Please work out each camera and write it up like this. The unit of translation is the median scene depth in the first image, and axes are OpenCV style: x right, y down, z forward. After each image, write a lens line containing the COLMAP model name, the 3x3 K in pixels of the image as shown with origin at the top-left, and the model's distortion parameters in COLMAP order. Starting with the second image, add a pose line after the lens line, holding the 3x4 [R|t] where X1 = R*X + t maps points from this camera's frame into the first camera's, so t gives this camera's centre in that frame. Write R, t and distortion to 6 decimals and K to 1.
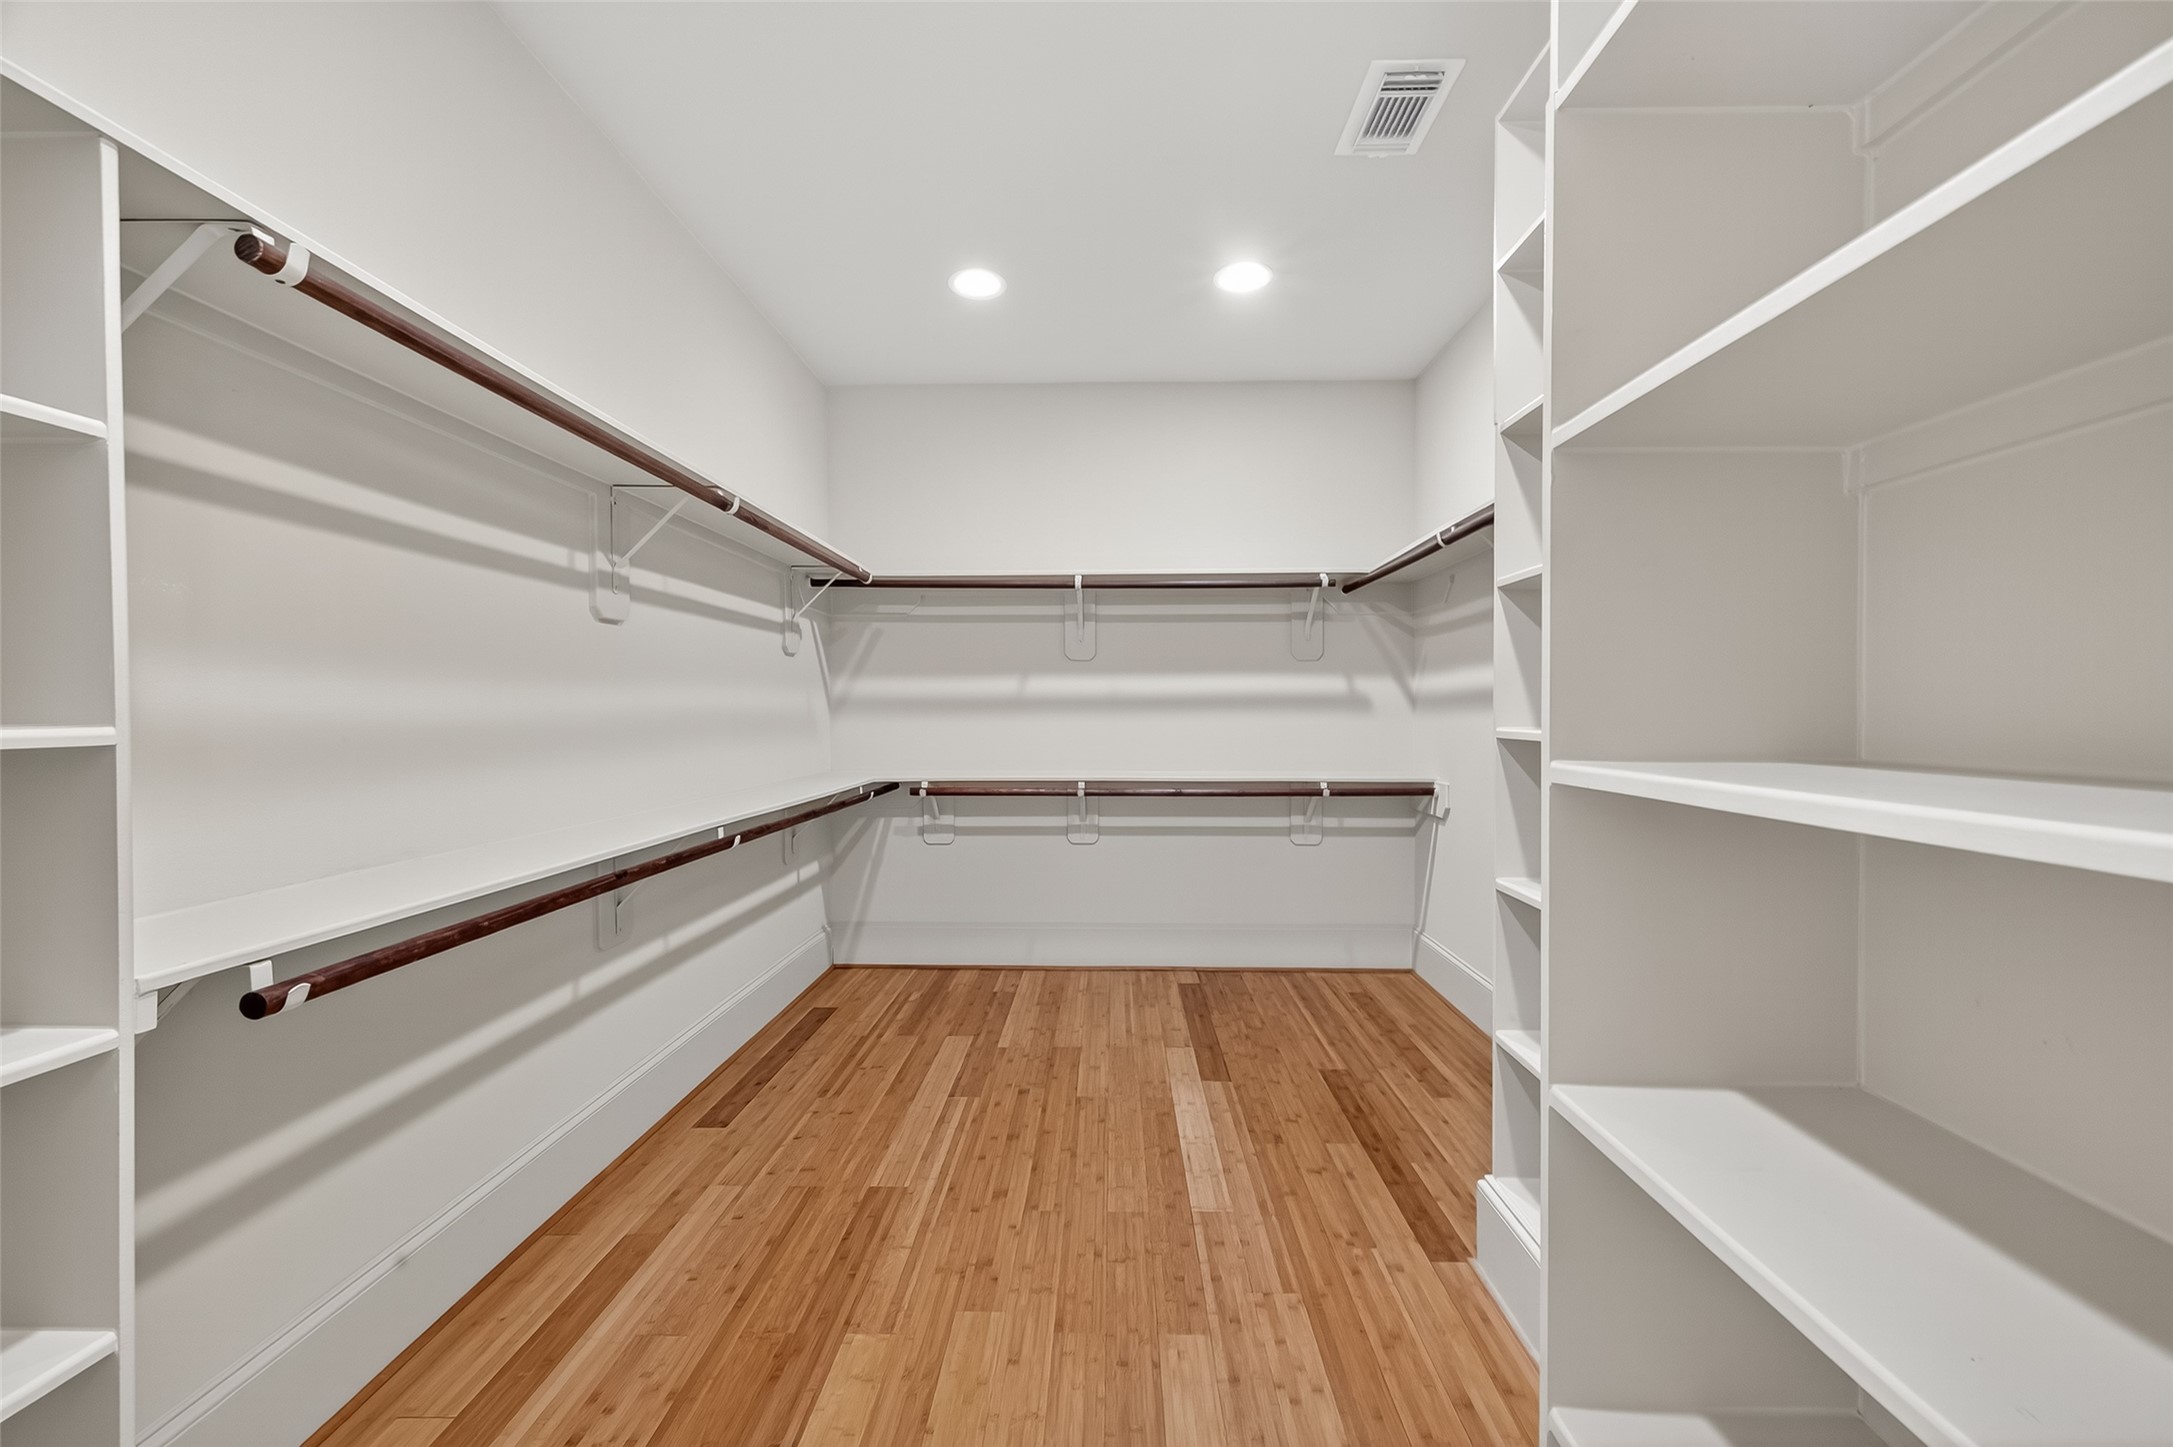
lens RADIAL K [[855.2, 0, 1085.2], [0, 855.2, 719.7], [0, 0, 1]] dist [0.003170, -0.001458]
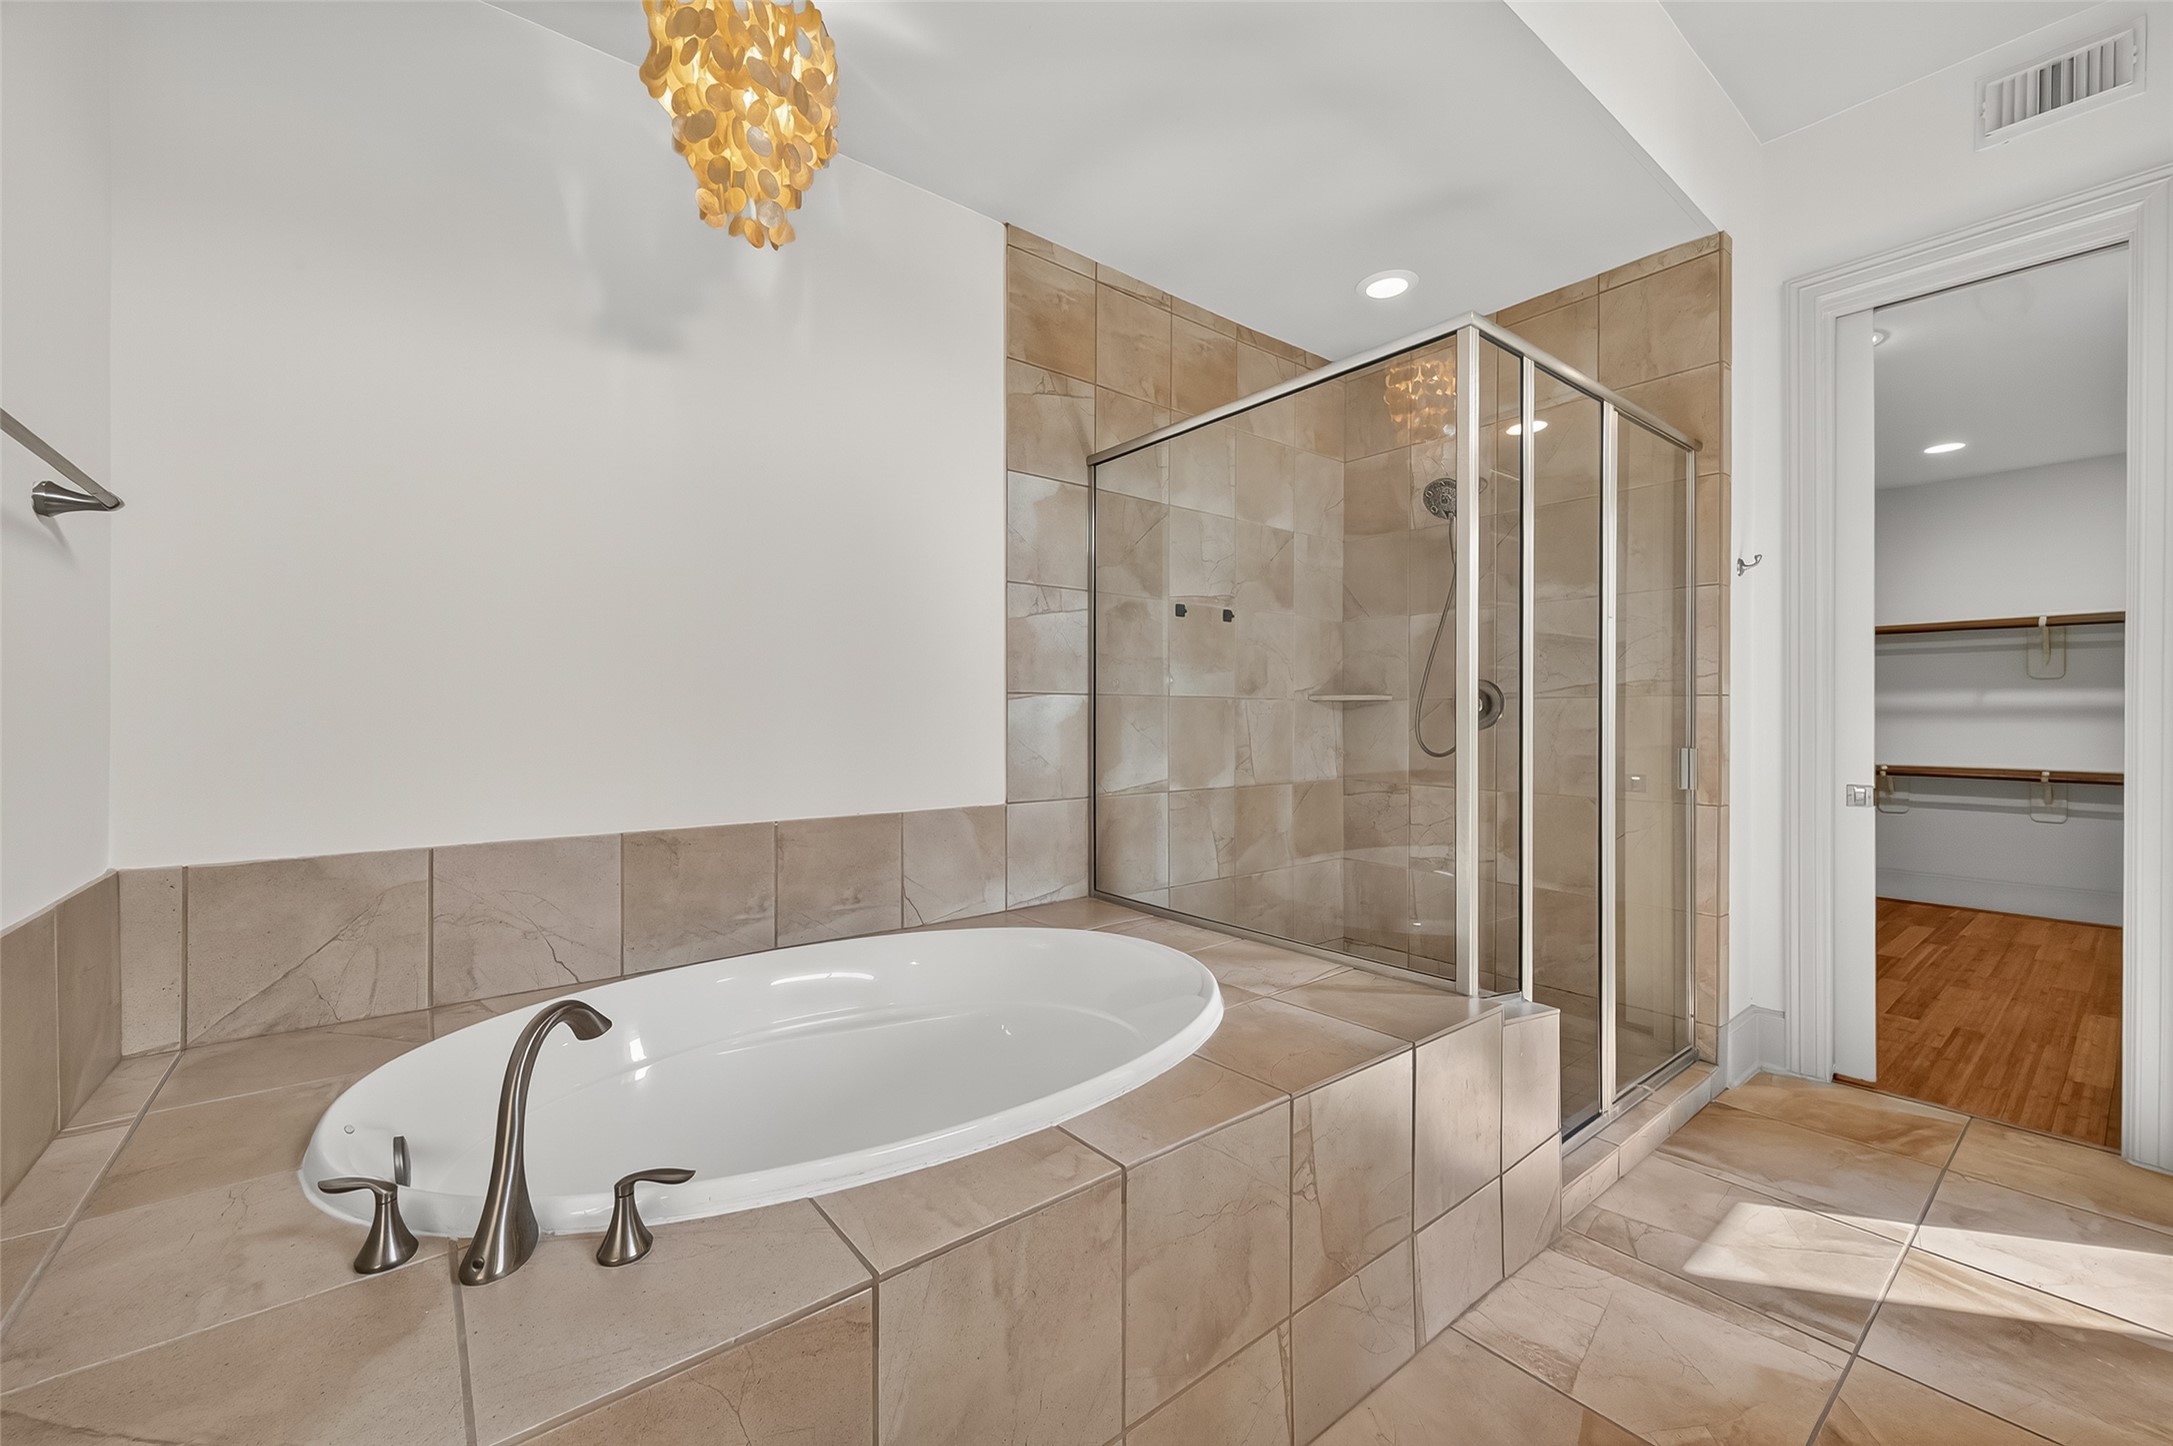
lens RADIAL K [[855.2, 0, 1100.5], [0, 855.2, 718.2], [0, 0, 1]] dist [0.003170, -0.001458]
pose [[0.654807, 0.007832, -0.755755, 0.087763], [-0.013721, 0.999905, -0.001527, 0.028050], [0.755671, 0.011370, 0.654852, -2.135160]]
